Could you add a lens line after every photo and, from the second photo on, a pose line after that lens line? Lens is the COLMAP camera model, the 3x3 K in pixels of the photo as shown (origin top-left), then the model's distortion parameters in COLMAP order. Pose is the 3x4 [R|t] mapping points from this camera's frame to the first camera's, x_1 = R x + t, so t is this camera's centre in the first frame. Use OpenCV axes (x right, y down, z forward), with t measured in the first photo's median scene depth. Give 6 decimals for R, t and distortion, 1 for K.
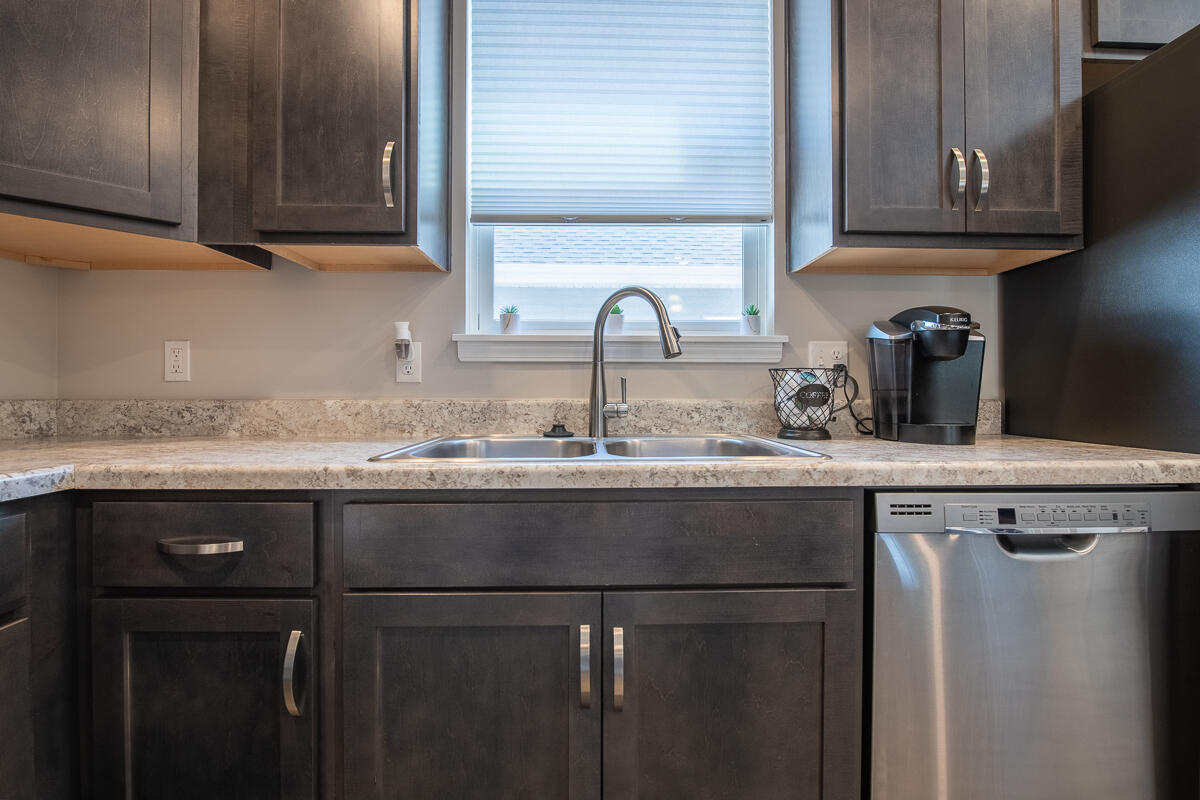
lens RADIAL K [[548.8, 0, 605.2], [0, 548.8, 394.1], [0, 0, 1]] dist [-0.011685, -0.002414]
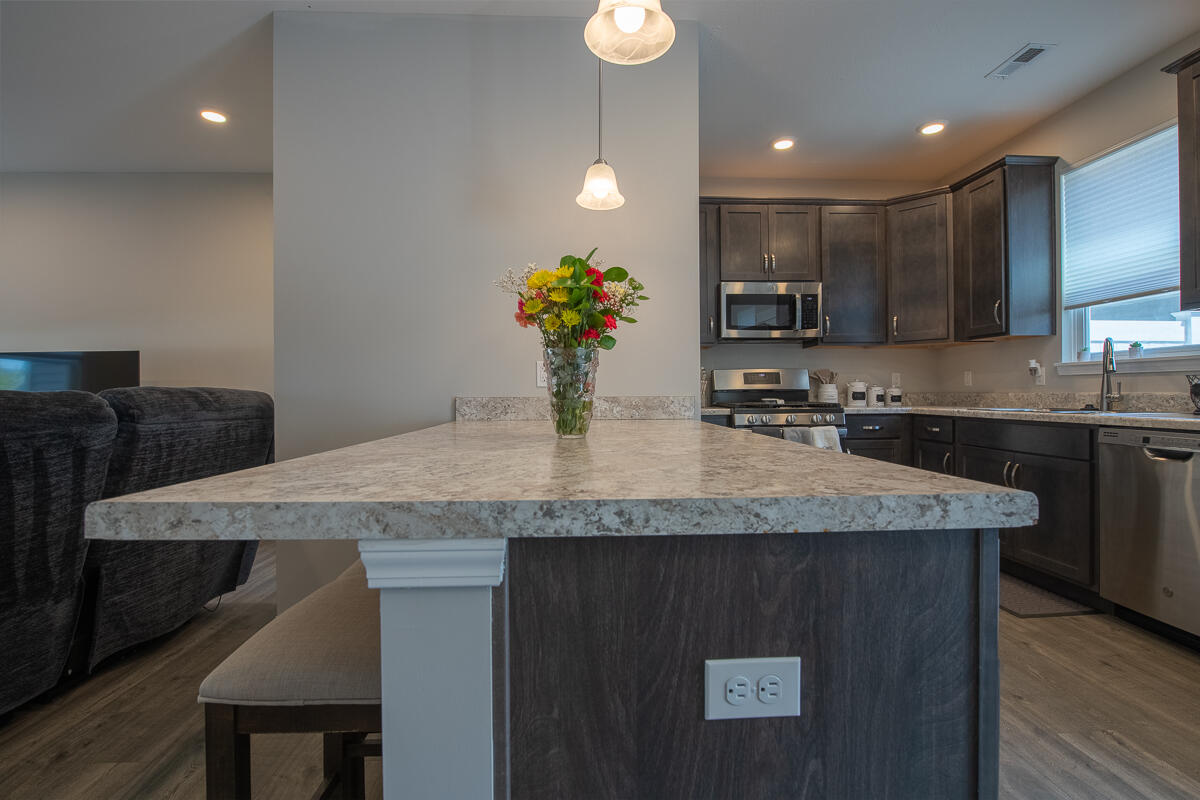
lens RADIAL K [[548.8, 0, 604.7], [0, 548.8, 393.4], [0, 0, 1]] dist [-0.011685, -0.002414]
pose [[0.032906, -0.000008, -0.999458, 2.342818], [0.000833, 1.000000, 0.000019, 0.013899], [0.999458, -0.000833, 0.032906, -1.120653]]
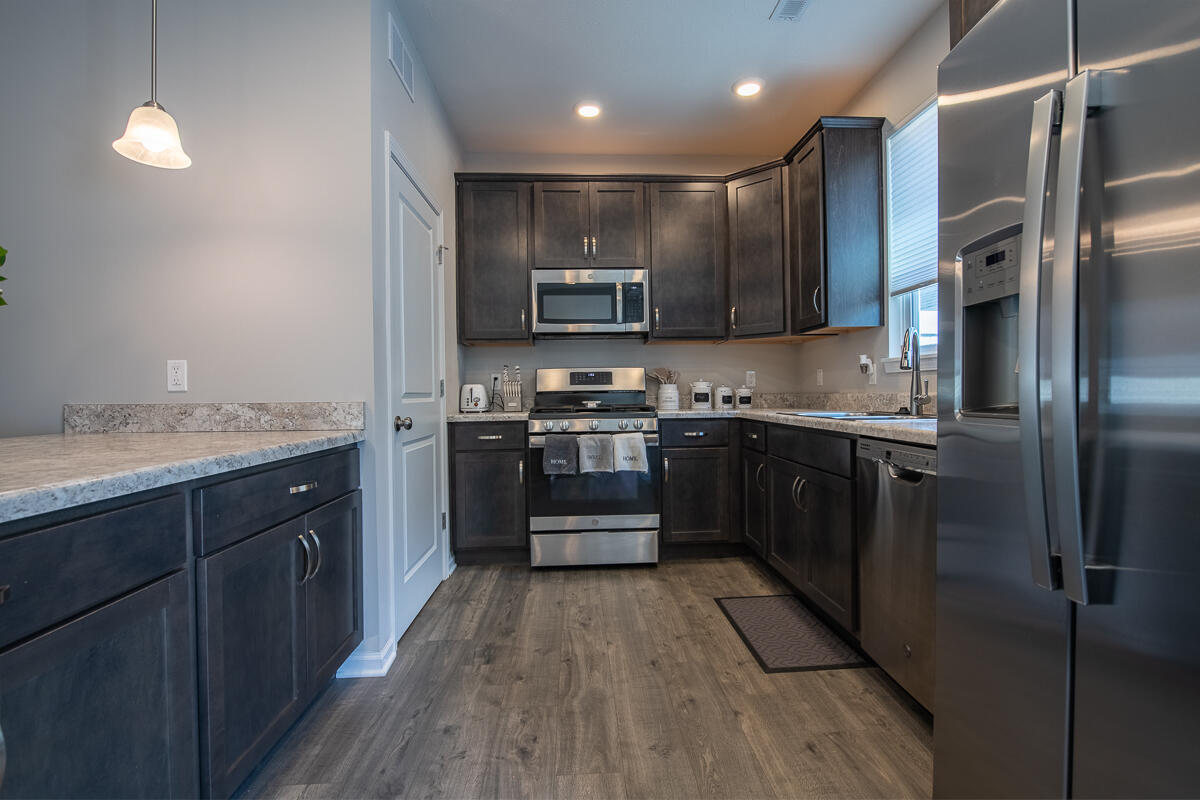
lens RADIAL K [[548.8, 0, 605.5], [0, 548.8, 394.5], [0, 0, 1]] dist [-0.011685, -0.002414]
pose [[0.032982, 0.002505, -0.999453, 1.999645], [0.007029, 0.999972, 0.002738, 0.002981], [0.999431, -0.007115, 0.032963, -0.025856]]
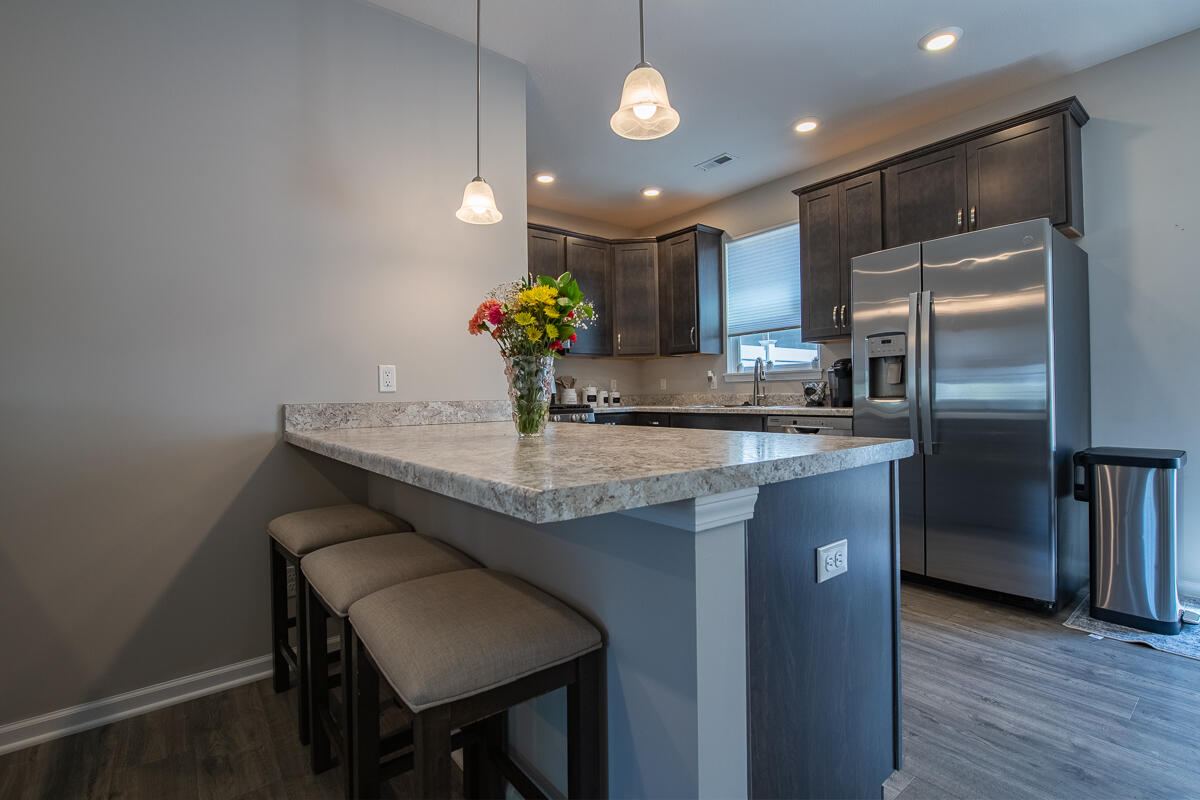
lens RADIAL K [[548.8, 0, 609.3], [0, 548.8, 392.8], [0, 0, 1]] dist [-0.011685, -0.002414]
pose [[0.606854, -0.013632, -0.794697, 2.328971], [0.014400, 0.999877, -0.006155, 0.015919], [0.794683, -0.007709, 0.606976, -1.835262]]
